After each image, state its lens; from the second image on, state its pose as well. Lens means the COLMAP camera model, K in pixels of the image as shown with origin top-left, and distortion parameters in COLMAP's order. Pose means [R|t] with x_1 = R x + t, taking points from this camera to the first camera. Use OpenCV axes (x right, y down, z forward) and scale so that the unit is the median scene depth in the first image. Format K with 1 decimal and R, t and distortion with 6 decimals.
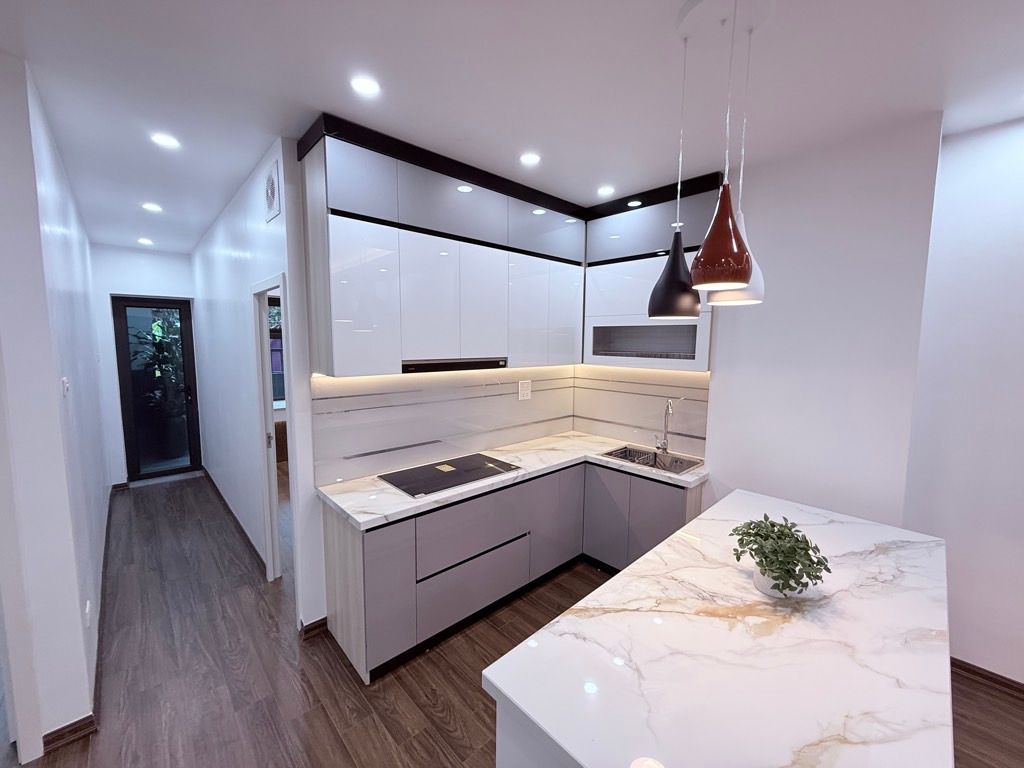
lens RADIAL K [[407.7, 0, 509.8], [0, 407.7, 383.7], [0, 0, 1]] dist [-0.000091, -0.000244]
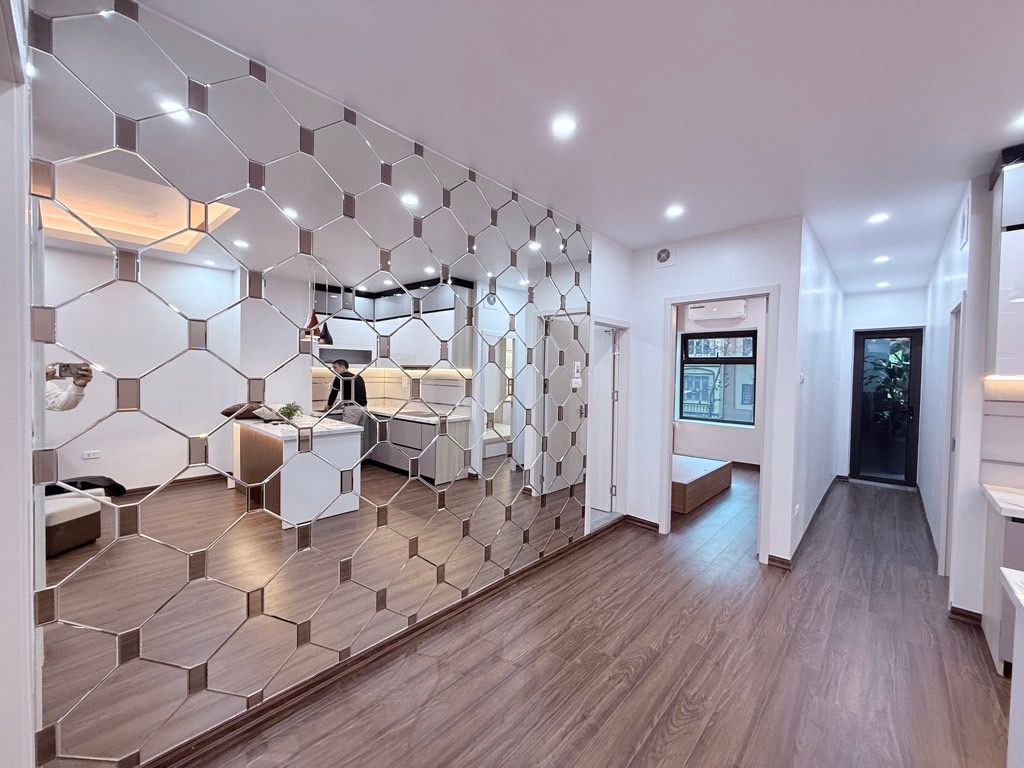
lens RADIAL K [[407.7, 0, 509.8], [0, 407.7, 383.7], [0, 0, 1]] dist [-0.000091, -0.000244]
pose [[0.067117, 0.020625, -0.997532, 0.432630], [-0.117031, 0.993048, 0.012658, 0.108018], [0.990858, 0.115893, 0.069064, -0.282940]]
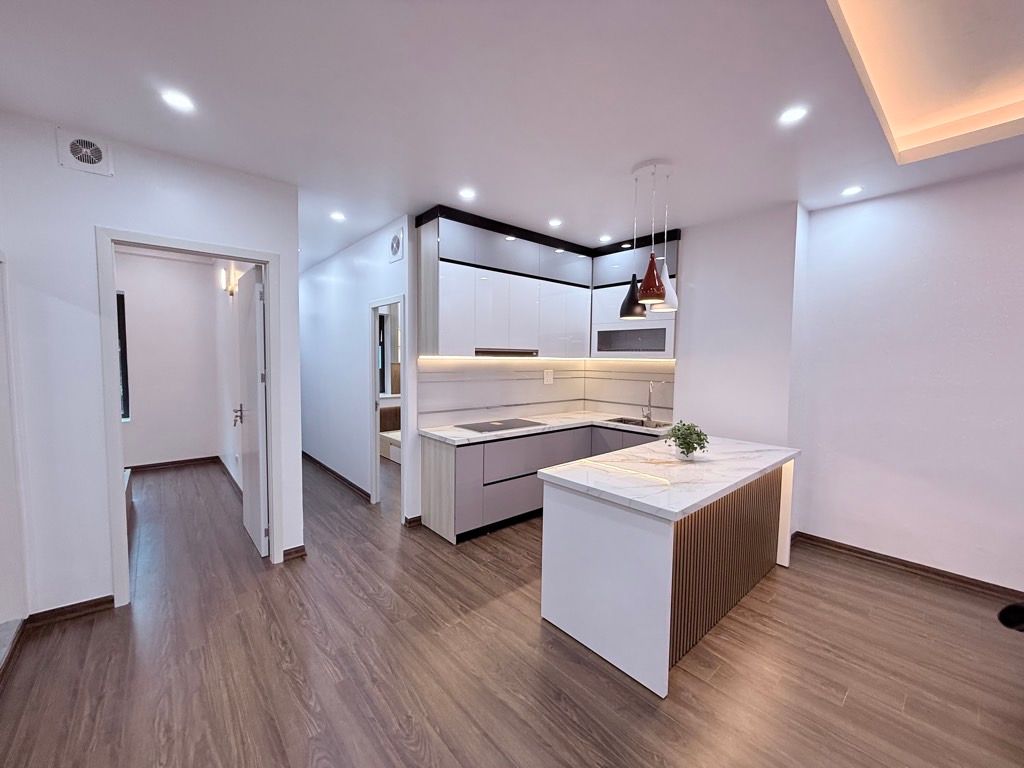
lens RADIAL K [[407.7, 0, 509.8], [0, 407.7, 383.7], [0, 0, 1]] dist [-0.000091, -0.000244]
pose [[0.999311, 0.006873, -0.036481, -0.055420], [-0.008425, 0.999058, -0.042571, 0.123399], [0.036154, 0.042849, 0.998427, -0.487224]]
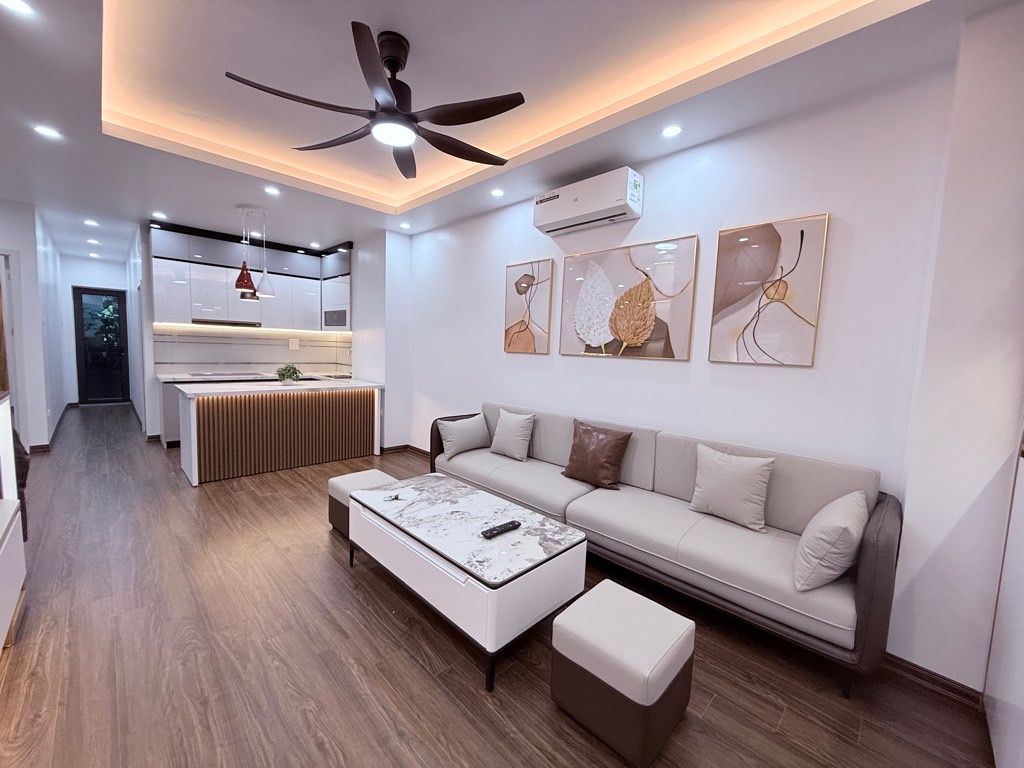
lens RADIAL K [[407.7, 0, 509.8], [0, 407.7, 383.7], [0, 0, 1]] dist [-0.000091, -0.000244]
pose [[0.999059, 0.029063, 0.032207, 1.224654], [-0.028614, 0.999488, -0.014306, 0.244988], [-0.032606, 0.013371, 0.999379, -1.143495]]
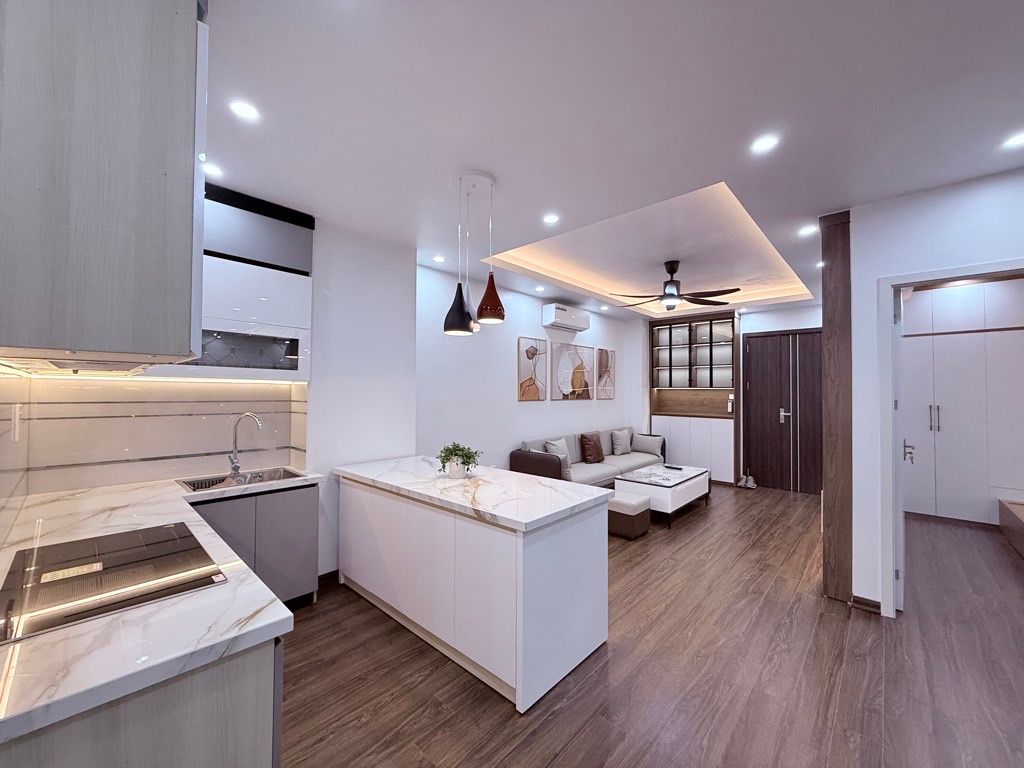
lens RADIAL K [[407.7, 0, 509.8], [0, 407.7, 383.7], [0, 0, 1]] dist [-0.000091, -0.000244]
pose [[-0.068338, 0.012892, 0.997579, -0.670988], [0.095209, 0.995437, -0.006343, 0.037762], [-0.993109, 0.094545, -0.069253, 0.499210]]
